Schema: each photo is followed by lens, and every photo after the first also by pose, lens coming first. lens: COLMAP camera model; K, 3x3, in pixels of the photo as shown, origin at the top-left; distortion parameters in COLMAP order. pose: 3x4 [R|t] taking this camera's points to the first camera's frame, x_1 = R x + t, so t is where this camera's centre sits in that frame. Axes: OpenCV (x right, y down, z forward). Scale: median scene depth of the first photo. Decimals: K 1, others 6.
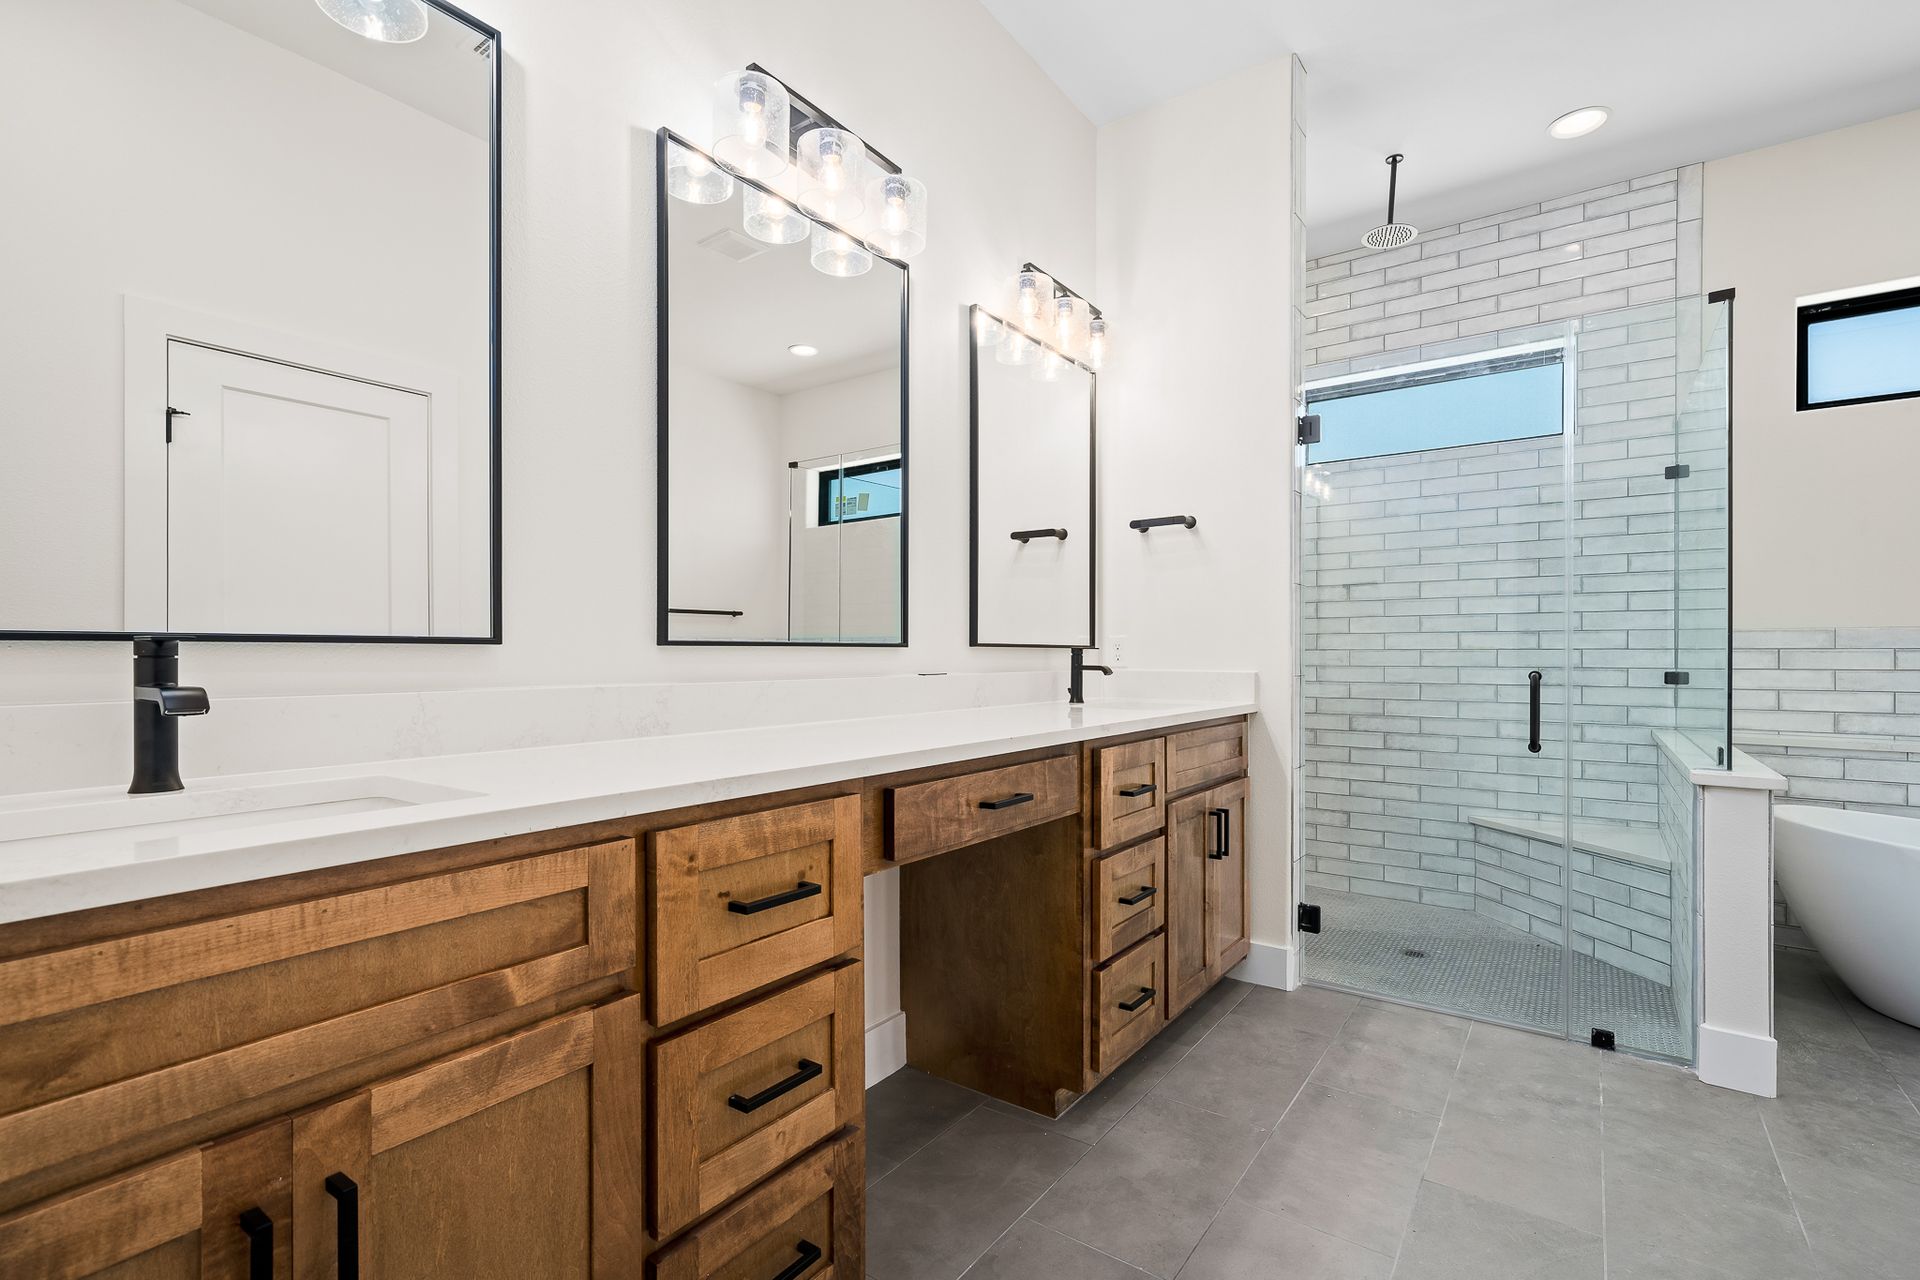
lens RADIAL K [[883.4, 0, 933.5], [0, 883.4, 656.0], [0, 0, 1]] dist [0.002621, -0.001653]
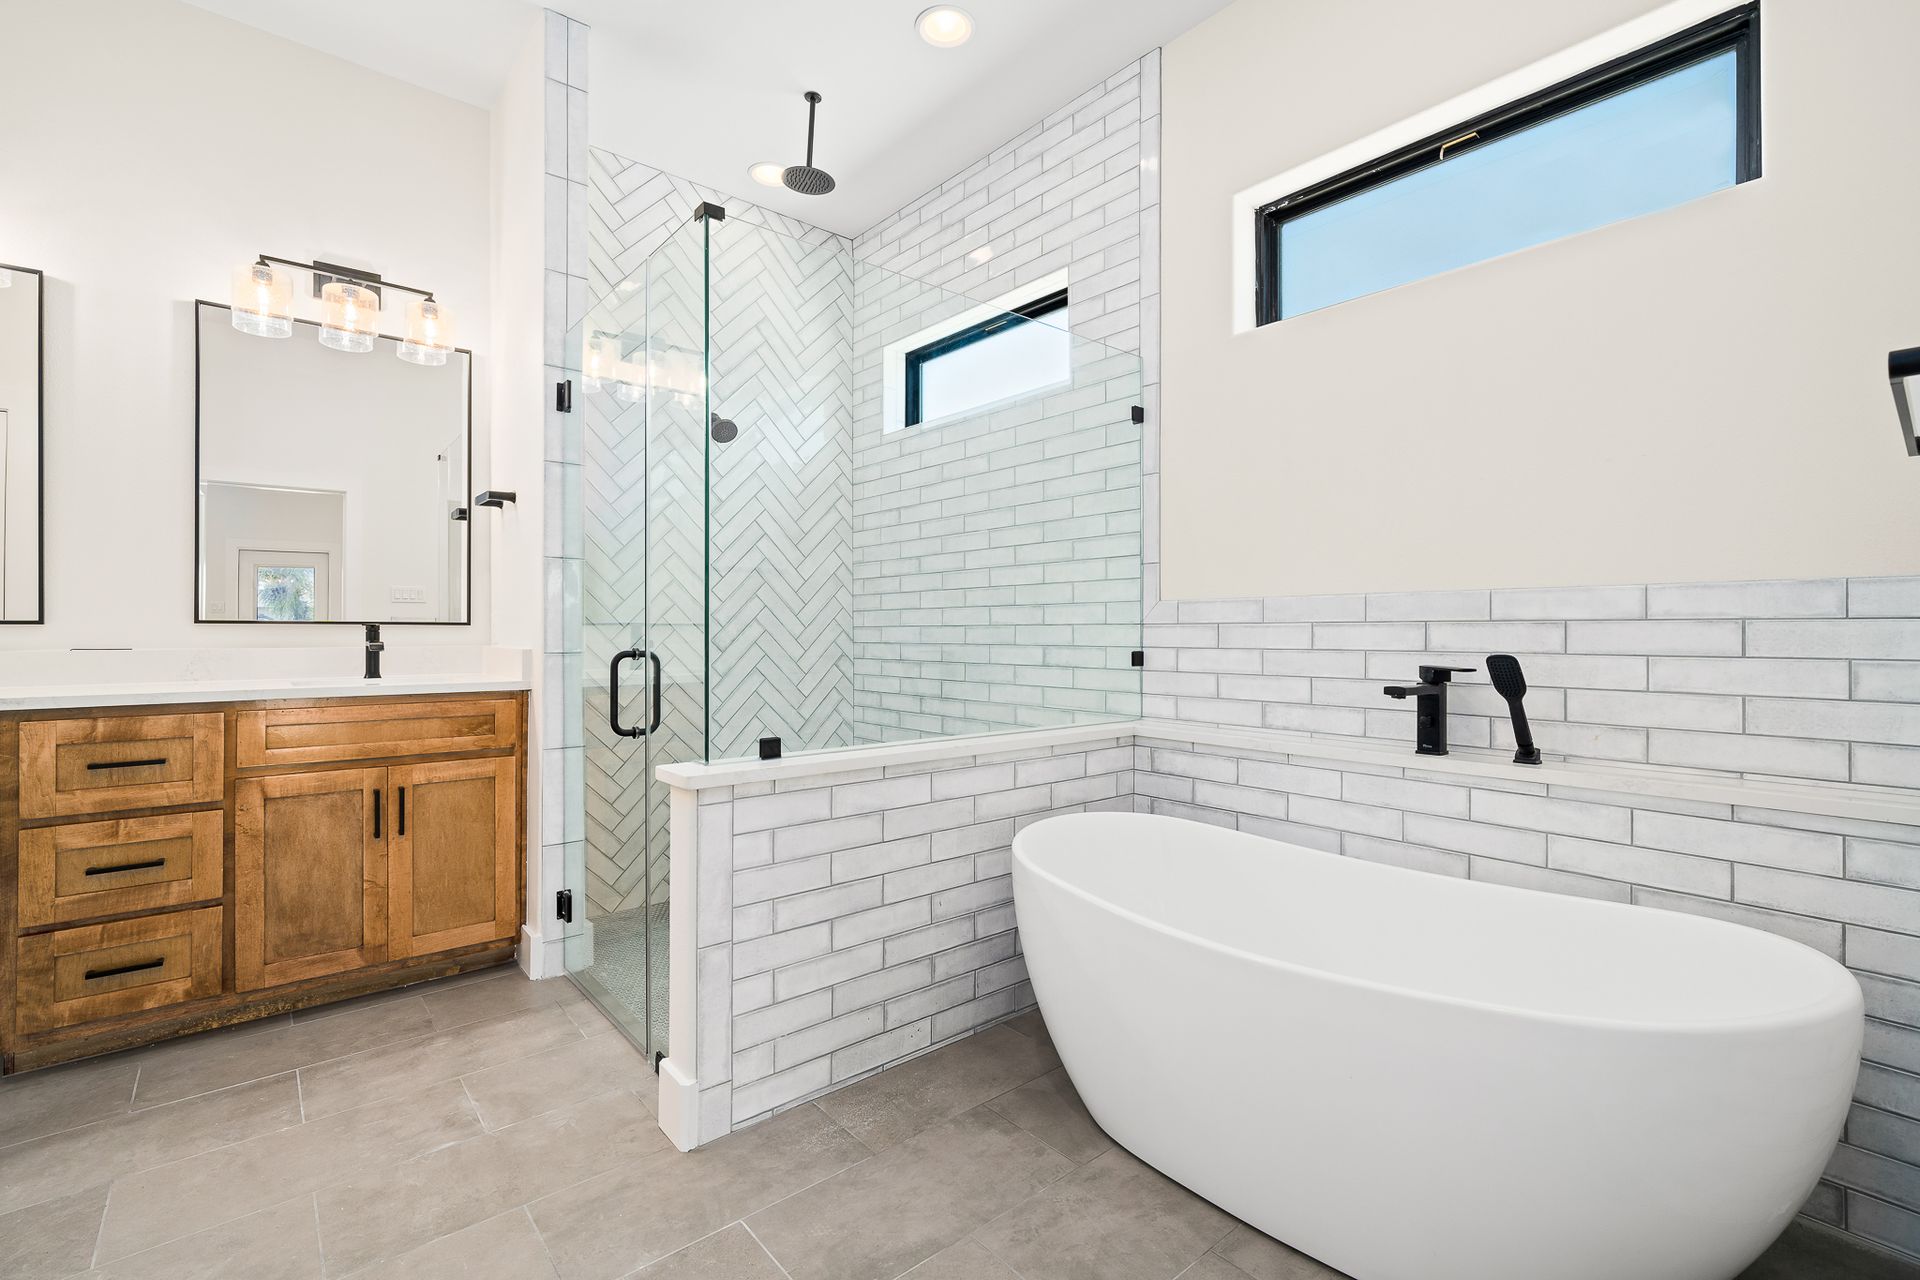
lens RADIAL K [[883.4, 0, 971.0], [0, 883.4, 624.5], [0, 0, 1]] dist [0.002621, -0.001653]
pose [[0.973056, -0.002792, -0.230551, 0.879192], [0.000645, 0.999956, -0.009389, 0.000342], [0.230567, 0.008987, 0.973015, 0.139381]]
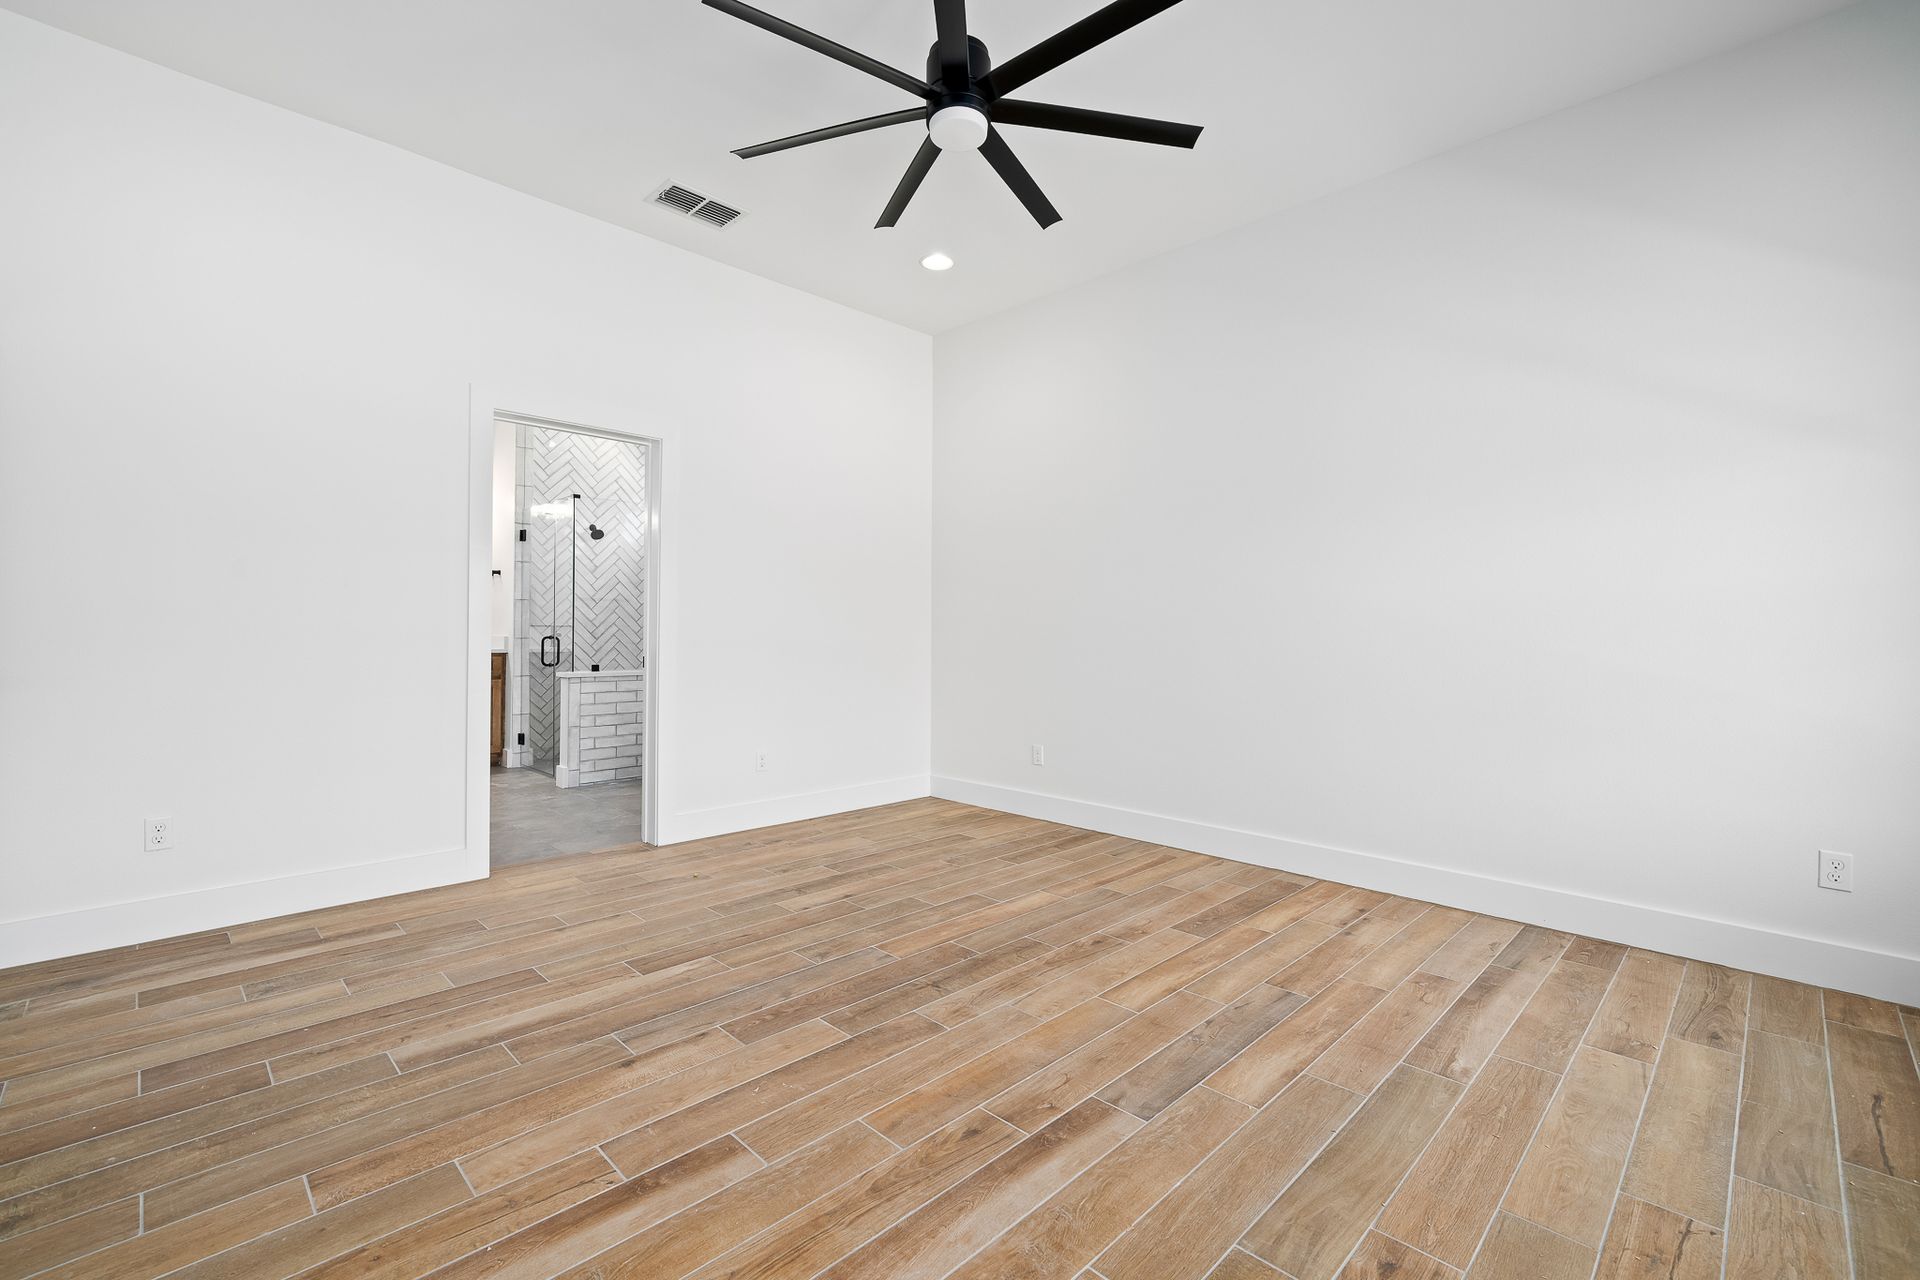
lens RADIAL K [[883.4, 0, 973.7], [0, 883.4, 619.8], [0, 0, 1]] dist [0.002621, -0.001653]
pose [[0.986961, 0.002787, -0.160933, 1.651725], [-0.005096, 0.999890, -0.013936, 0.000436], [0.160877, 0.014575, 0.986867, -0.955415]]
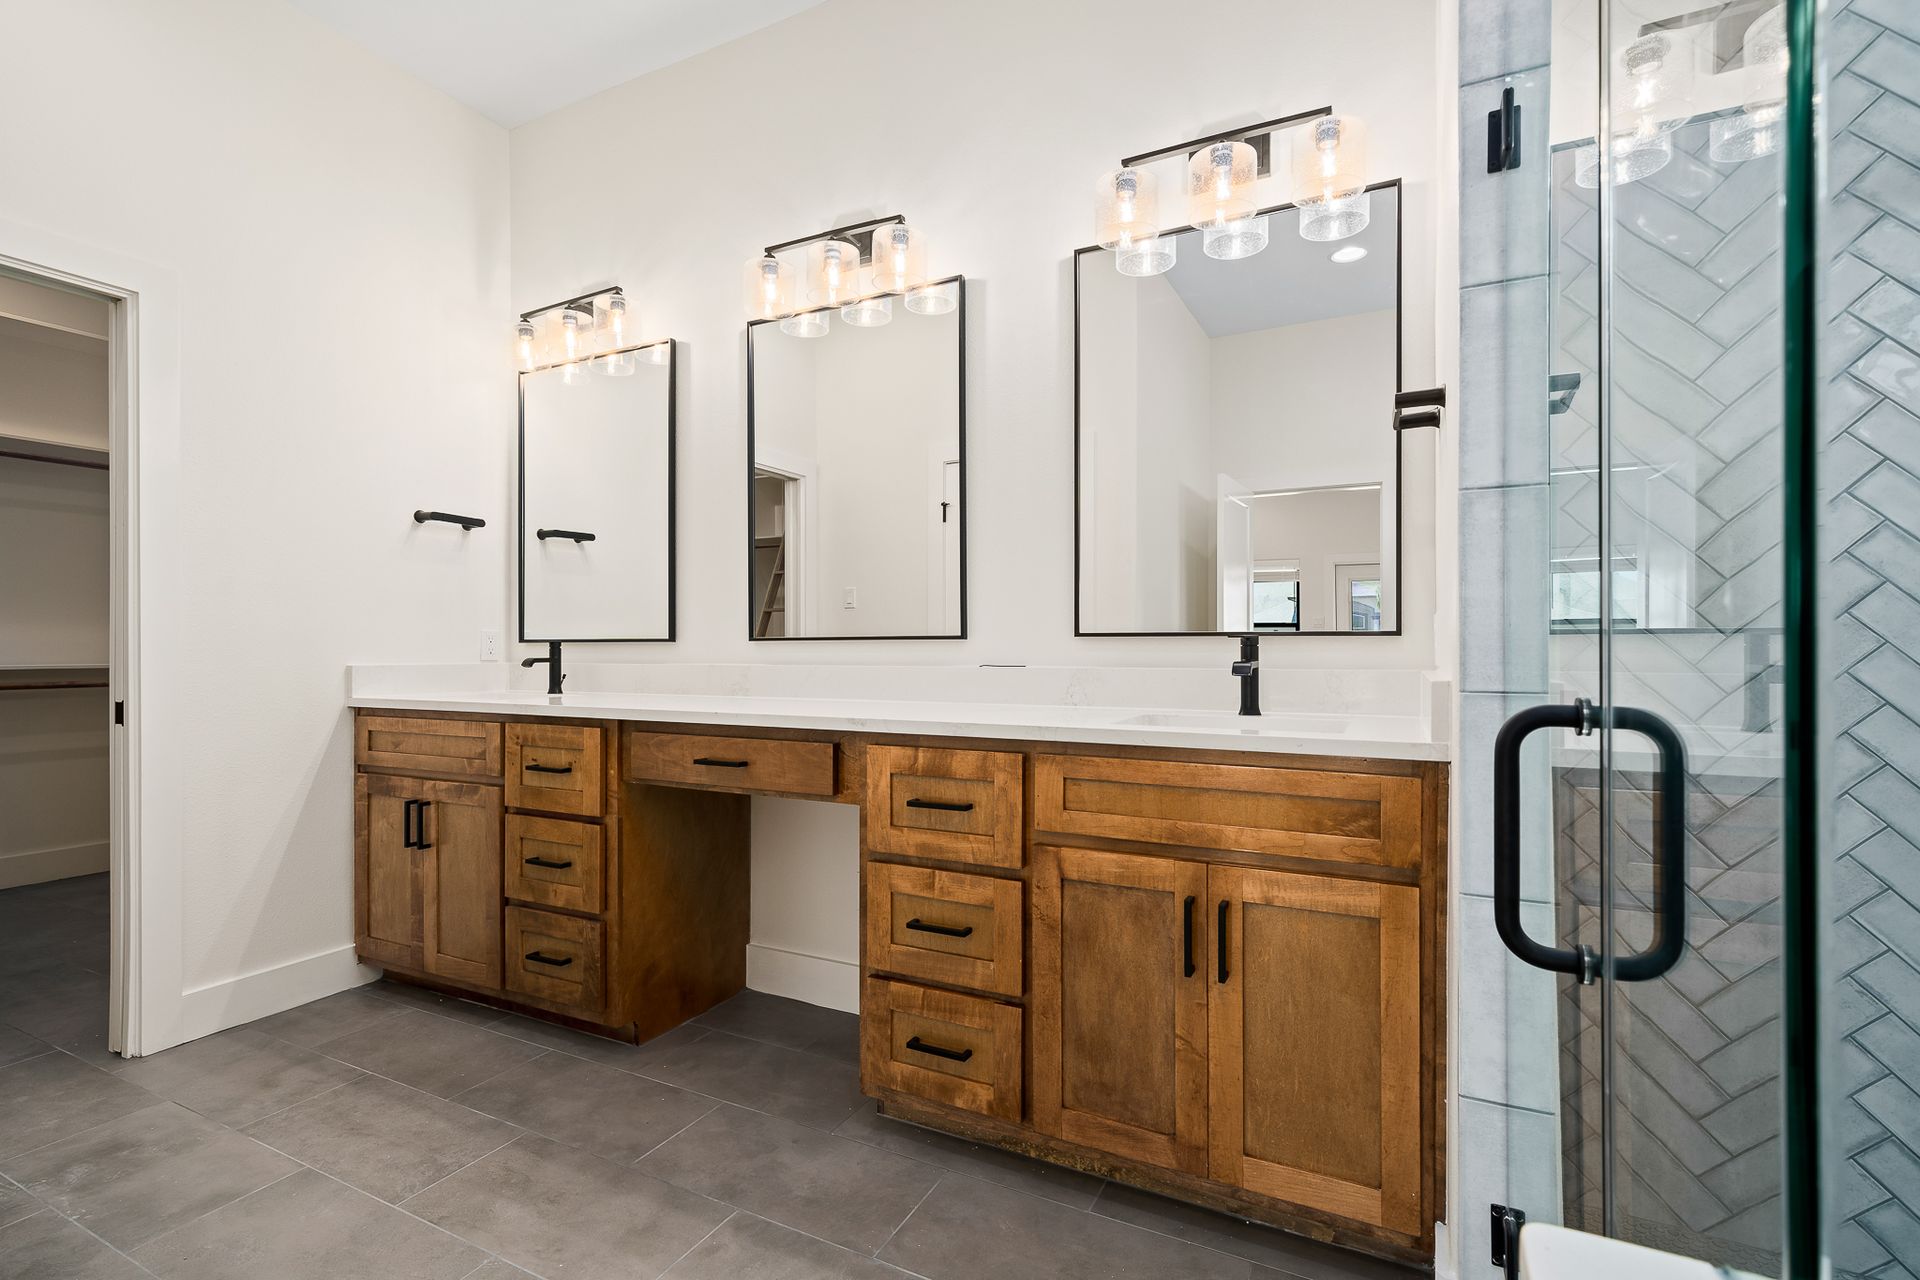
lens RADIAL K [[900.2, 0, 928.0], [0, 900.2, 648.2], [0, 0, 1]] dist [-0.002463, 0.001030]
pose [[0.149619, 0.000847, -0.988743, 0.674525], [-0.000586, 1.000000, 0.000768, -0.000292], [0.988744, 0.000464, 0.149619, 0.532193]]
